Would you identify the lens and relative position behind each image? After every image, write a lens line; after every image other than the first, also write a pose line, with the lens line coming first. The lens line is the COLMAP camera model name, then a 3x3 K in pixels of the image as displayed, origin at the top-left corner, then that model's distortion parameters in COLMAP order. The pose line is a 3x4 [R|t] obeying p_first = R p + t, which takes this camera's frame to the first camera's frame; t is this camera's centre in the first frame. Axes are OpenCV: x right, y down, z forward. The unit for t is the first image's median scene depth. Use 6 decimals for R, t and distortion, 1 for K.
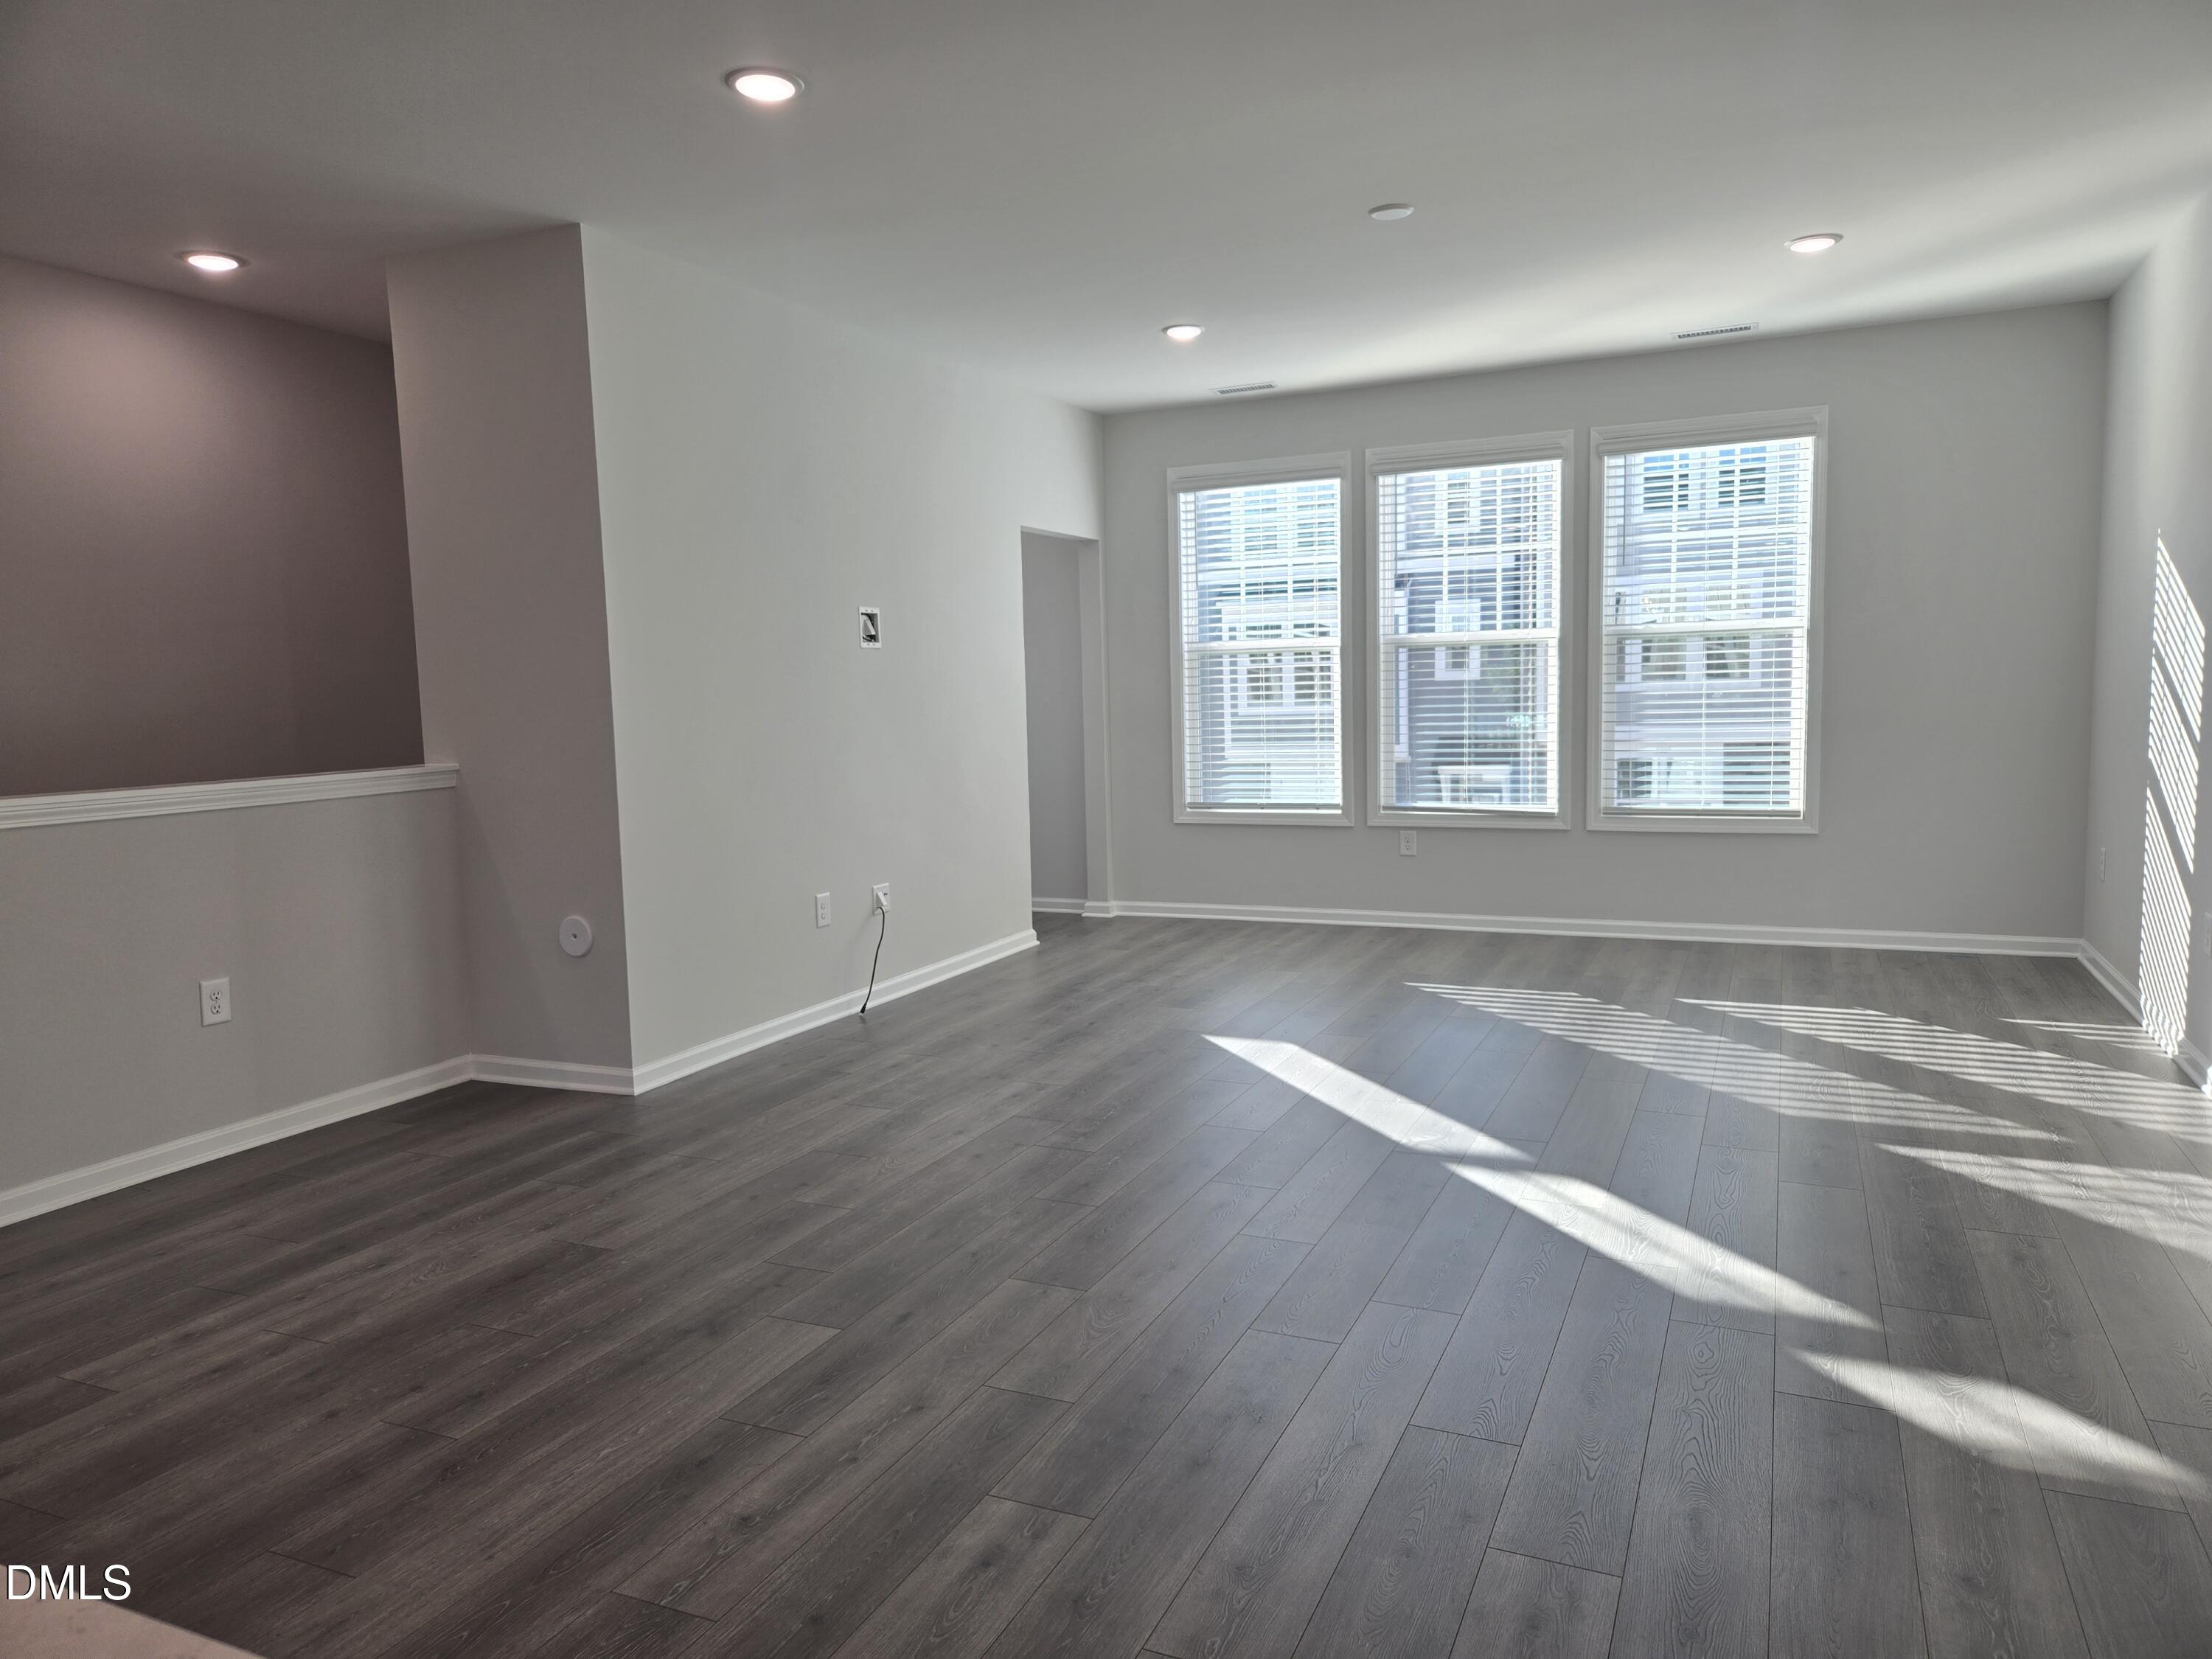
lens RADIAL K [[1486.5, 0, 1108.8], [0, 1486.5, 836.7], [0, 0, 1]] dist [0.076391, -0.071625]
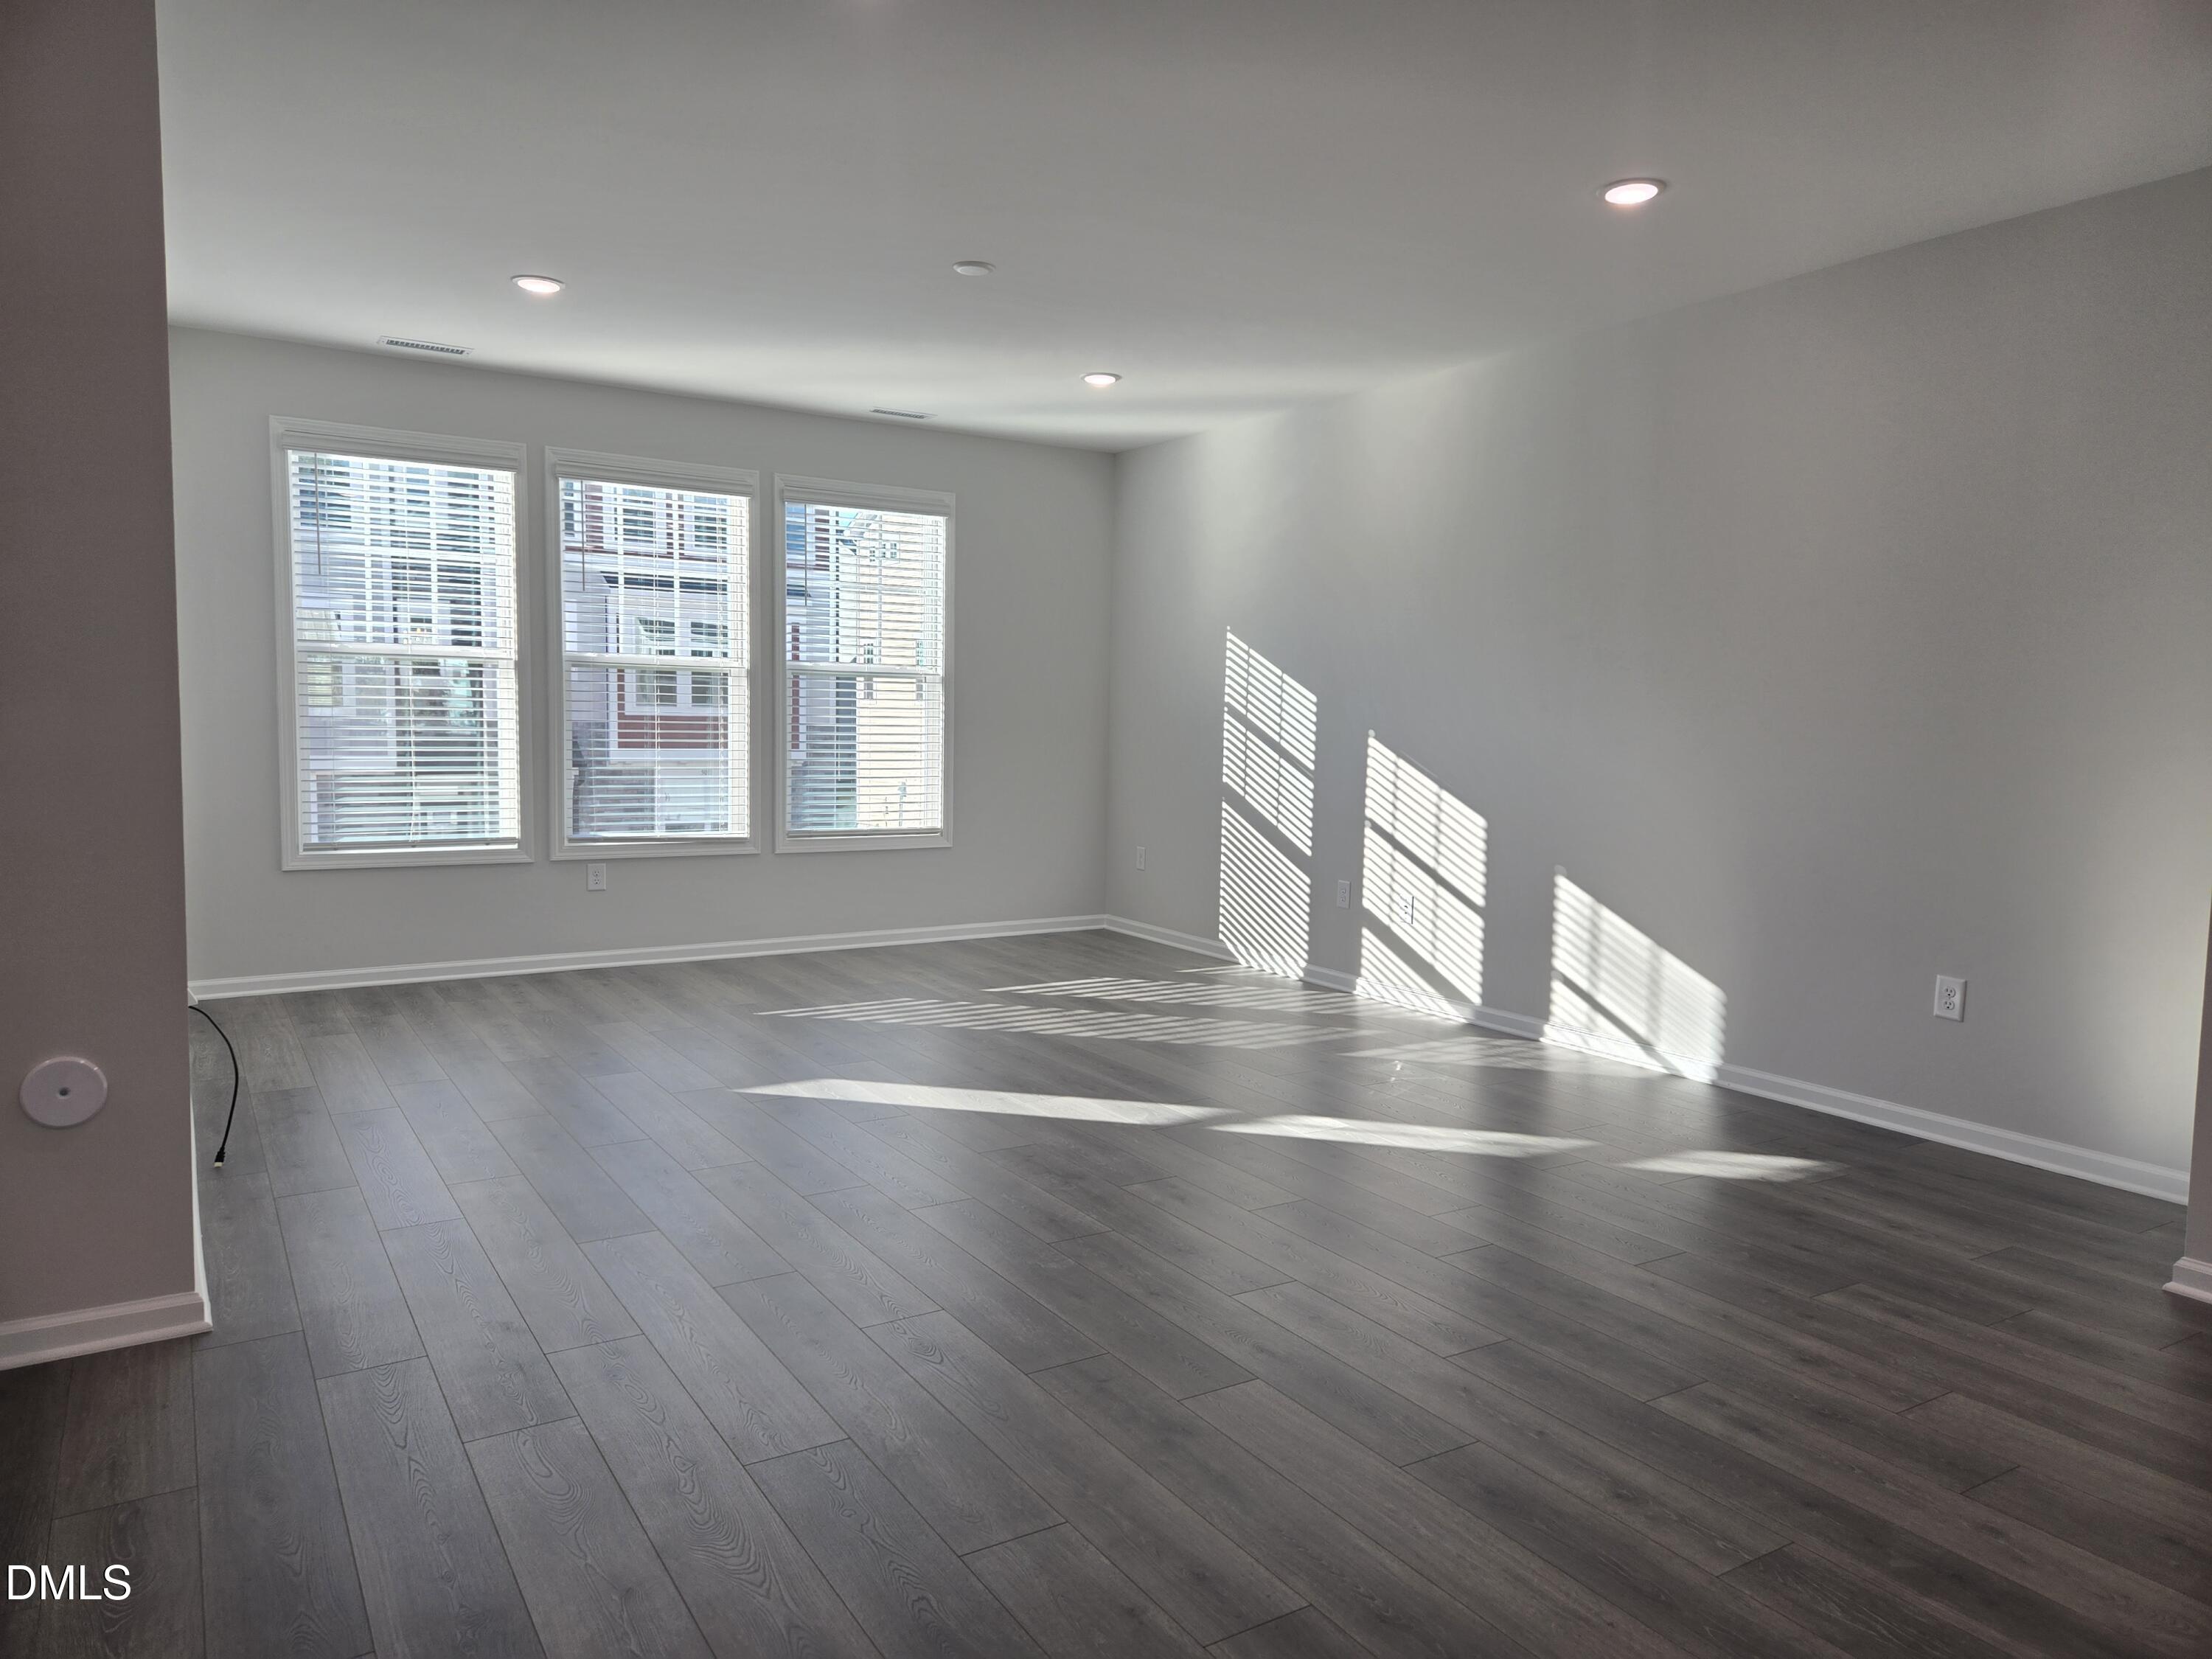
lens RADIAL K [[1486.5, 0, 1108.8], [0, 1486.5, 836.7], [0, 0, 1]] dist [0.076391, -0.071625]
pose [[0.548294, -0.034472, 0.835575, -0.459323], [0.052497, 0.998598, 0.006750, -0.011530], [-0.834636, 0.040164, 0.549336, 0.247416]]
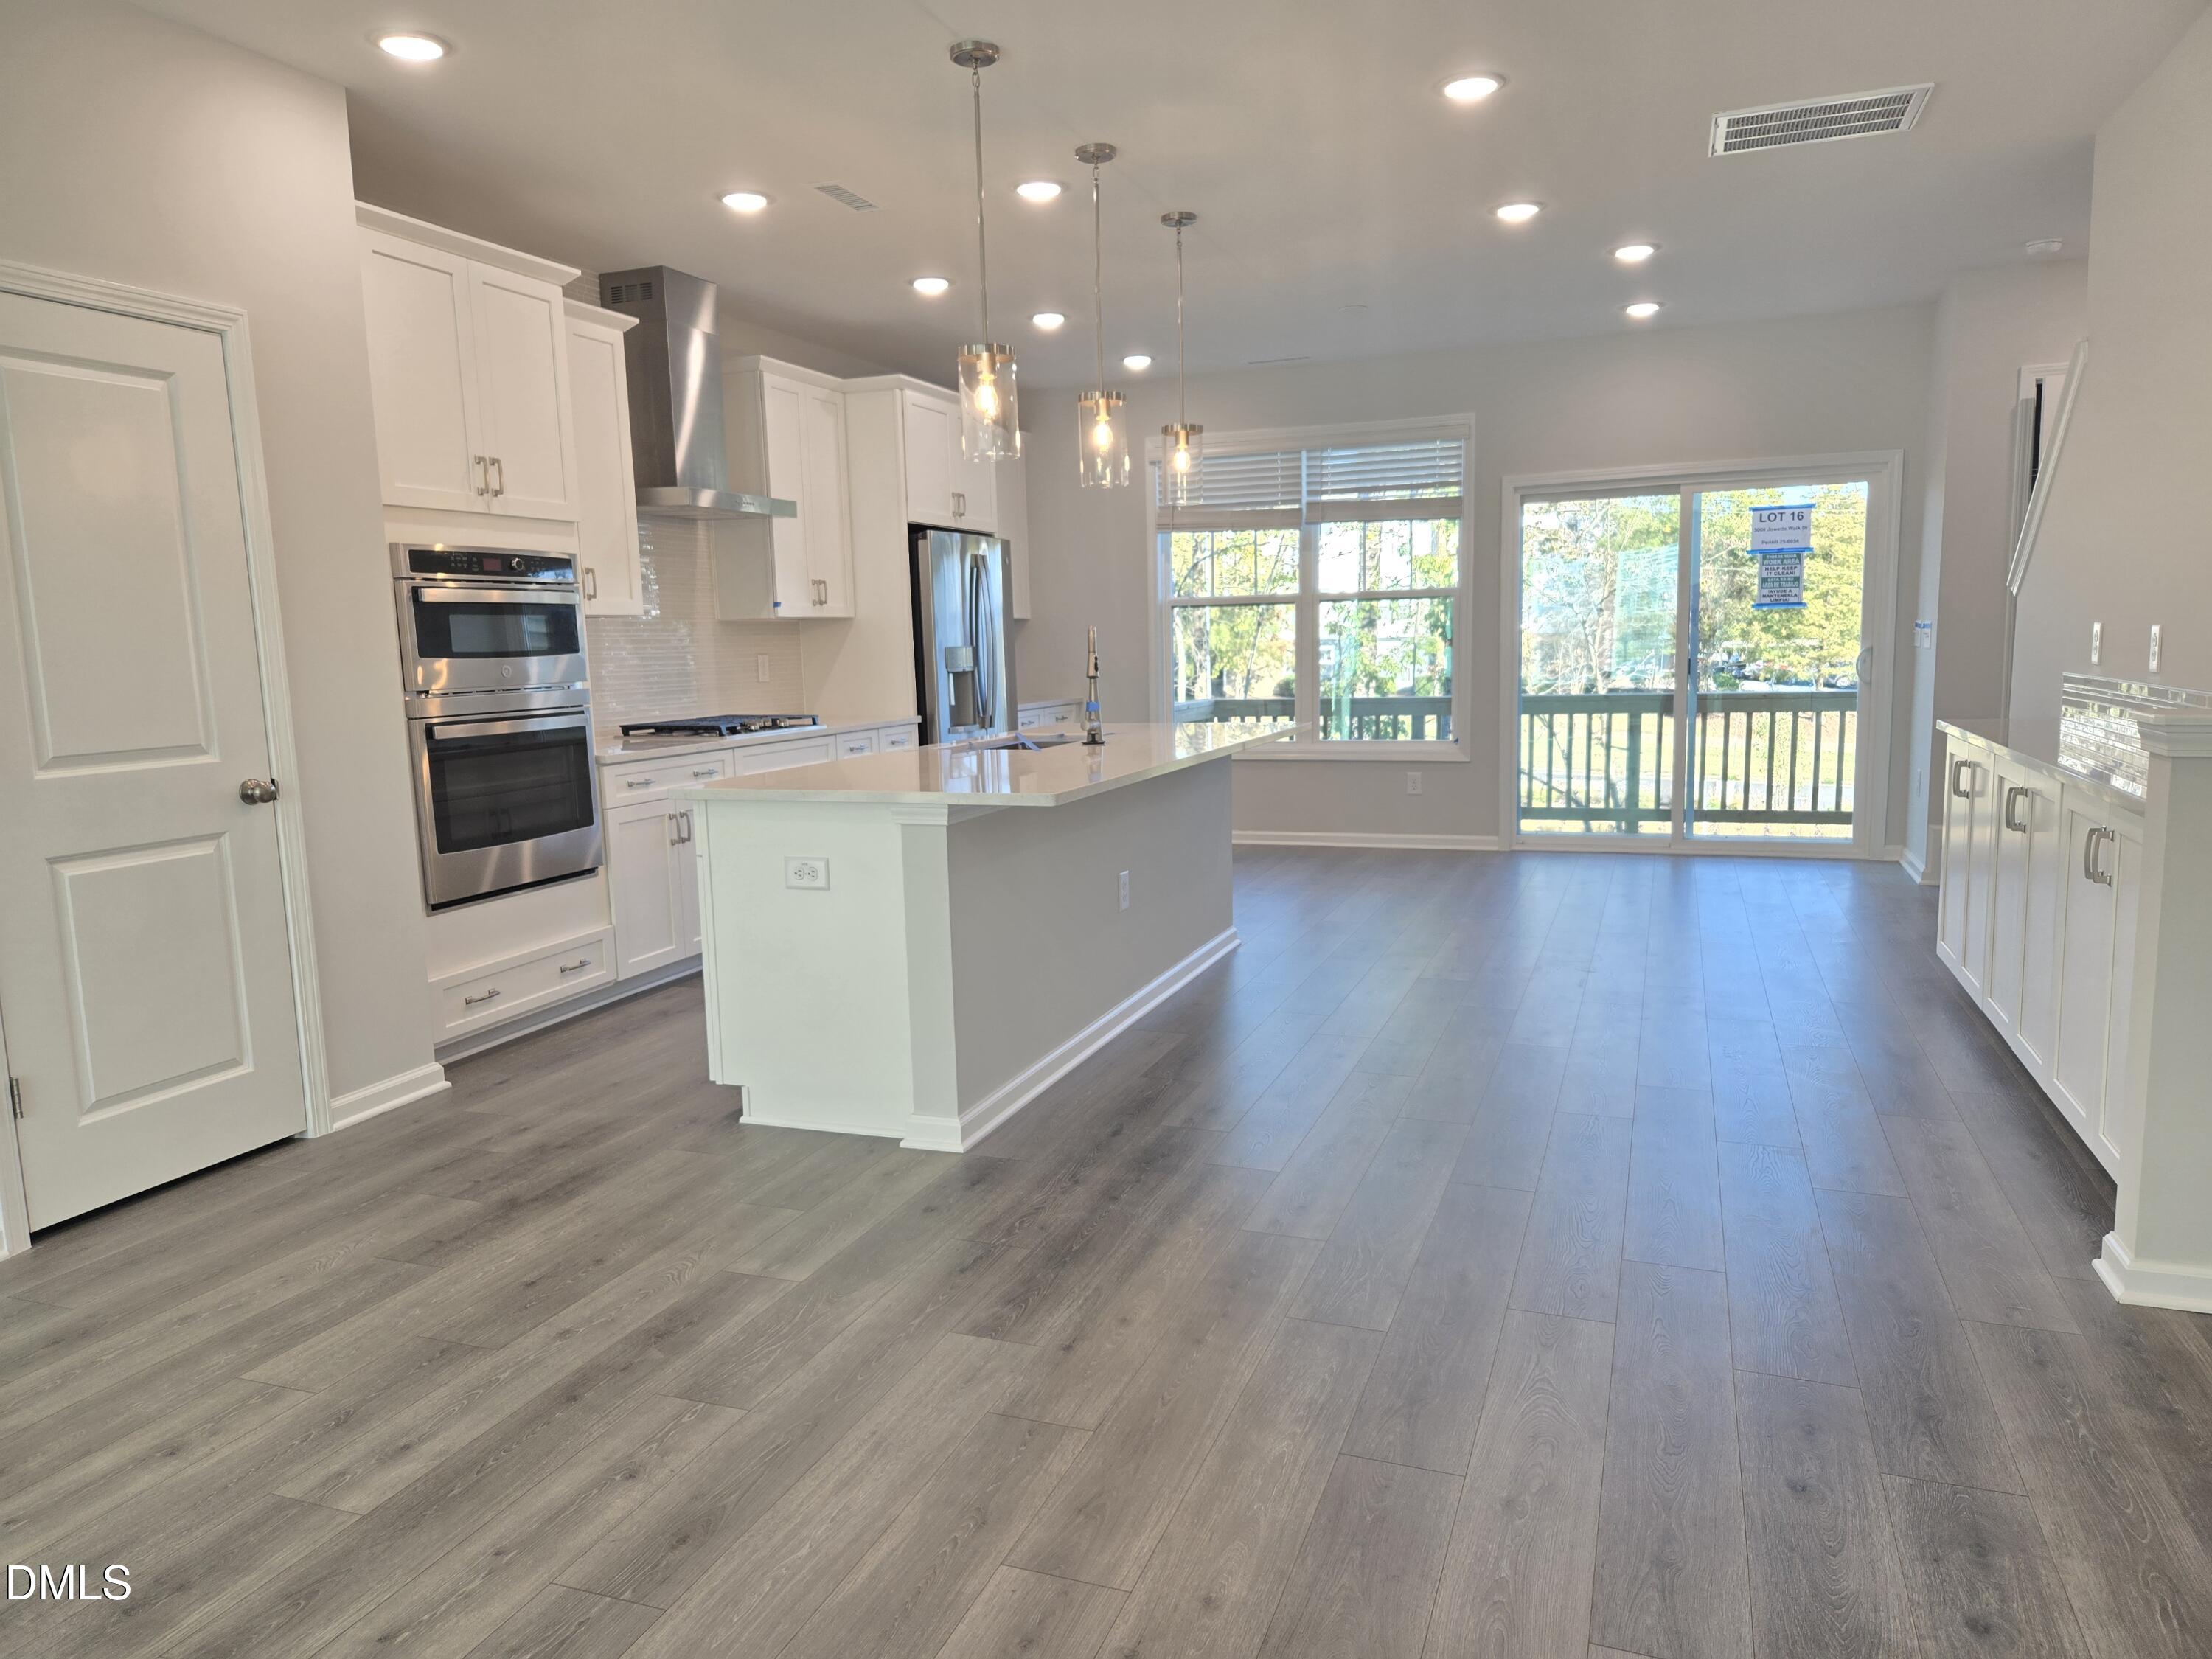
lens RADIAL K [[1486.5, 0, 1108.8], [0, 1486.5, 836.7], [0, 0, 1]] dist [0.076391, -0.071625]
pose [[-0.996489, 0.061779, -0.056514, -0.184220], [0.046747, 0.970477, 0.236622, -0.060228], [0.069463, 0.233149, -0.969957, 0.663427]]
